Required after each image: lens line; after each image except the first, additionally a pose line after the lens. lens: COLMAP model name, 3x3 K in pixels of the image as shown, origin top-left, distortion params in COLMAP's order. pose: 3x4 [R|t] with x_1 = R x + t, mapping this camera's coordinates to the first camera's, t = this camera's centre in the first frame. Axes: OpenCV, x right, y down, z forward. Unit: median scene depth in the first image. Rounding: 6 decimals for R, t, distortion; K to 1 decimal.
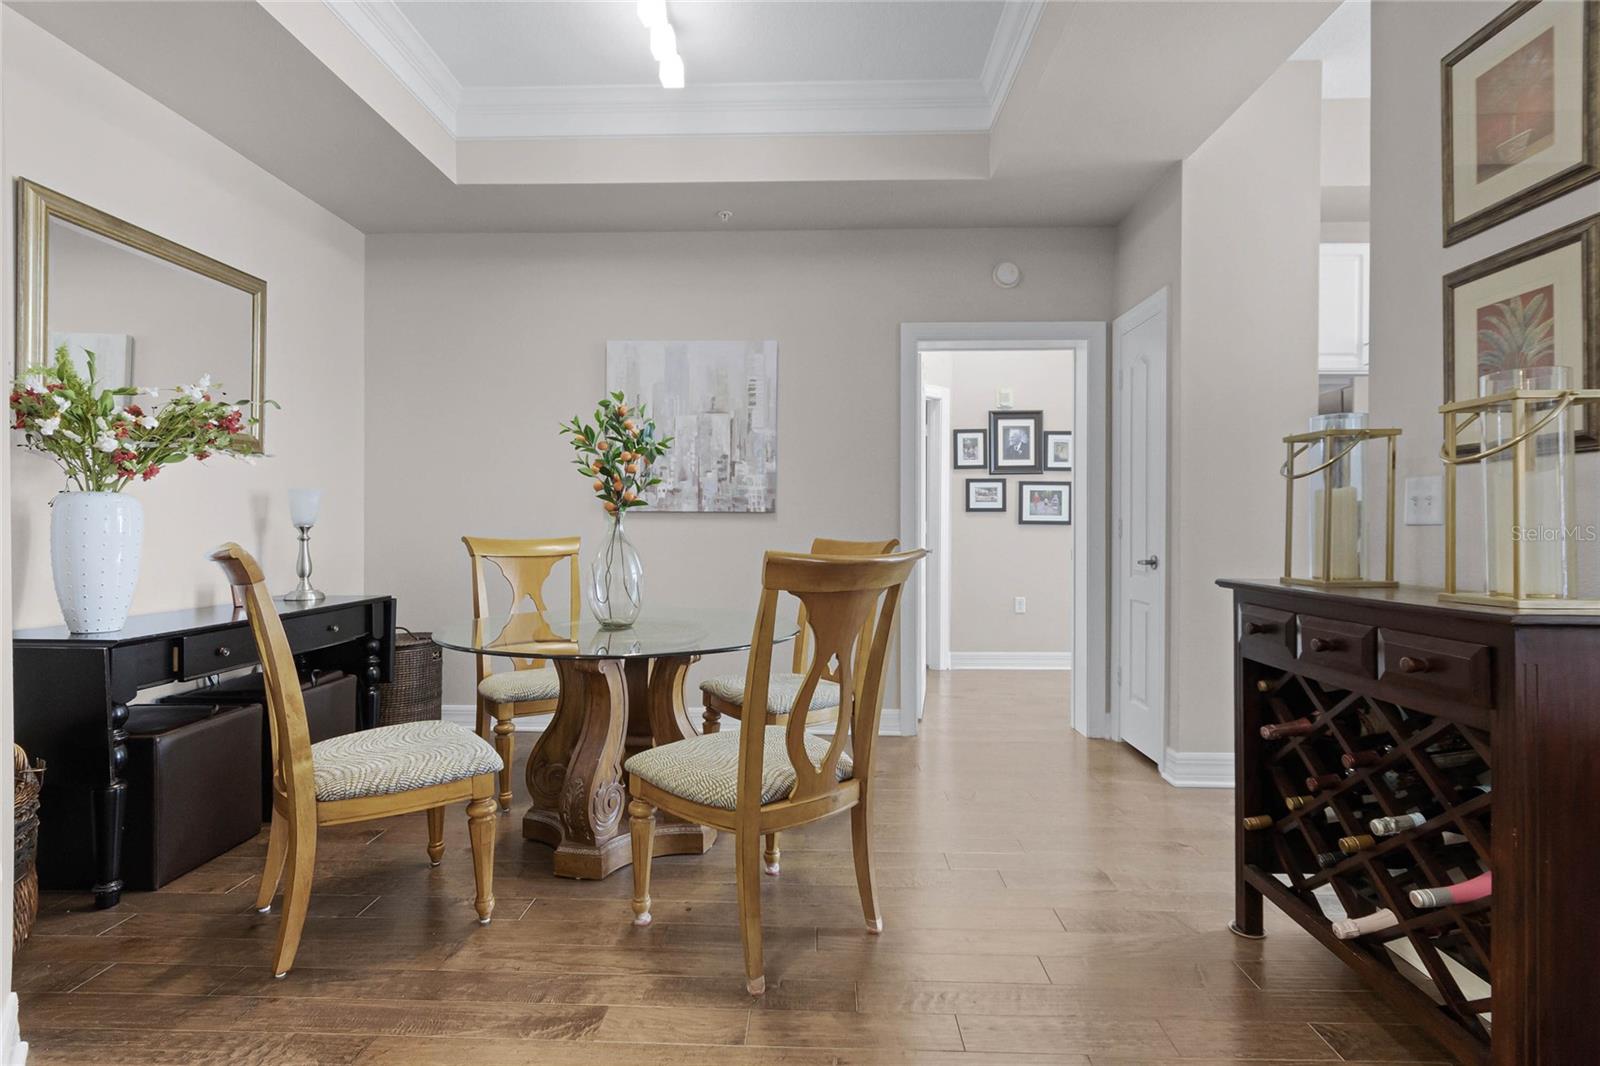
lens RADIAL K [[818.2, 0, 810.4], [0, 818.2, 513.9], [0, 0, 1]] dist [0.002457, 0.001145]
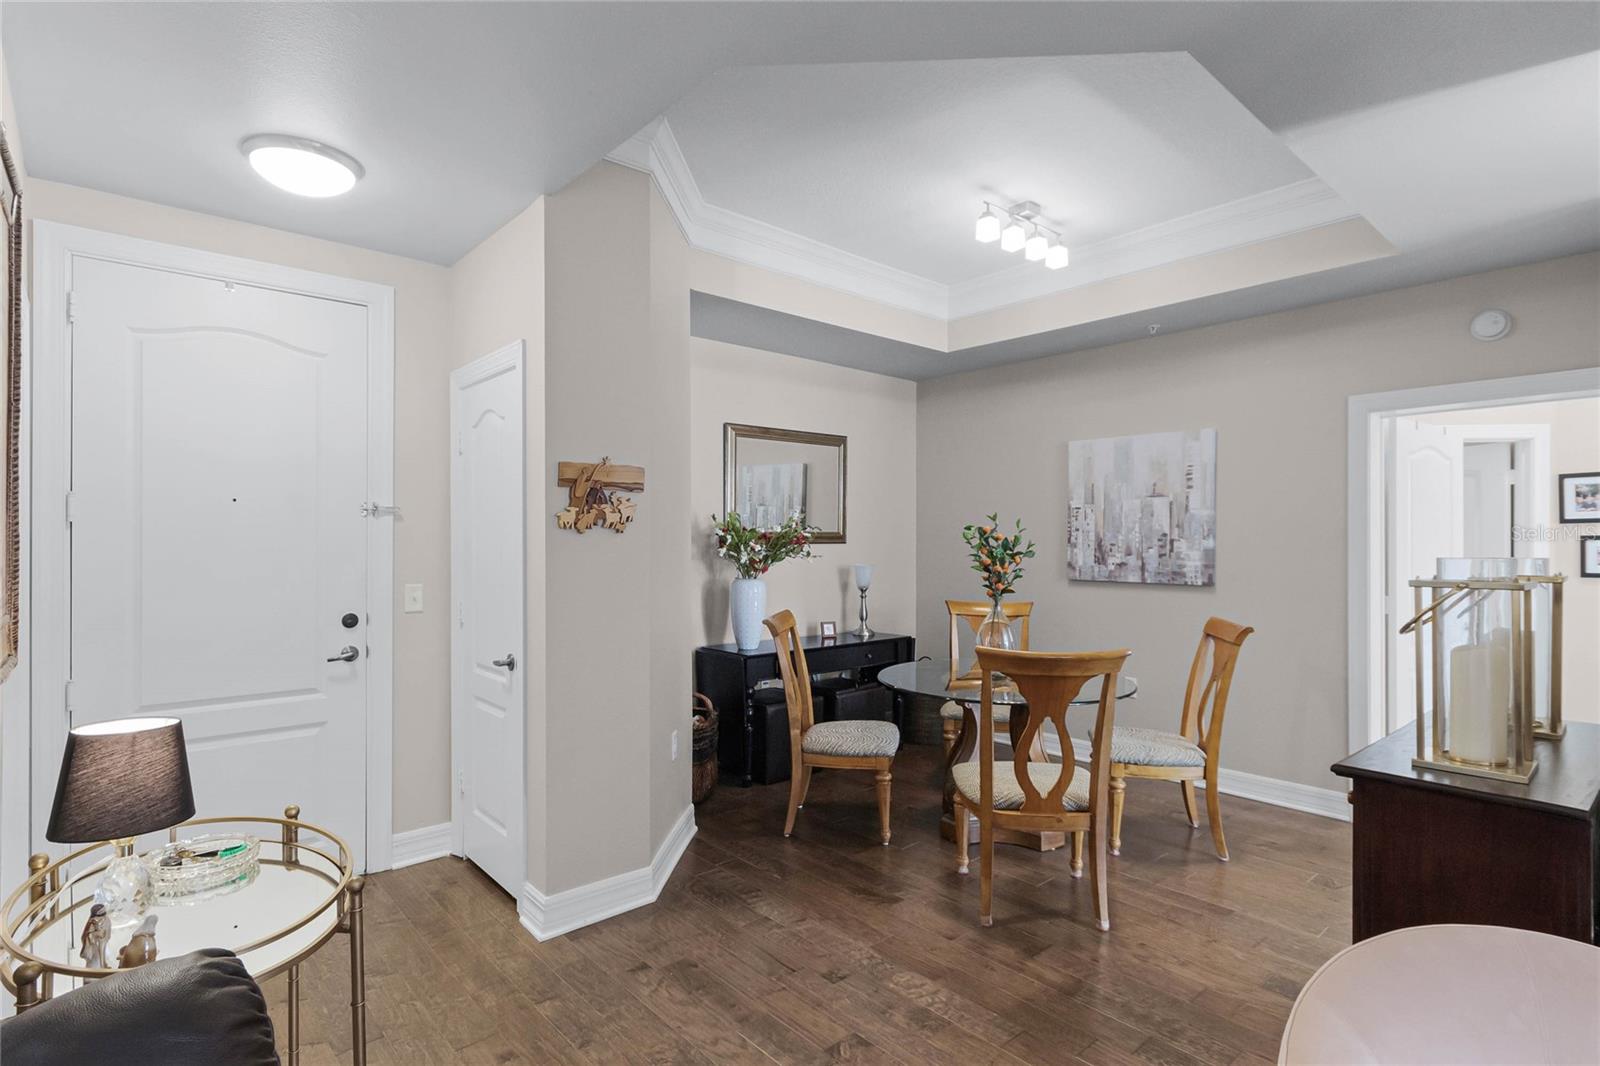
lens RADIAL K [[813.7, 0, 781.5], [0, 813.7, 520.8], [0, 0, 1]] dist [0.001381, 0.000797]
pose [[0.671338, -0.020748, -0.740861, 0.447997], [0.010474, 0.999774, -0.018508, -0.088696], [0.741078, 0.004666, 0.671403, -0.182980]]
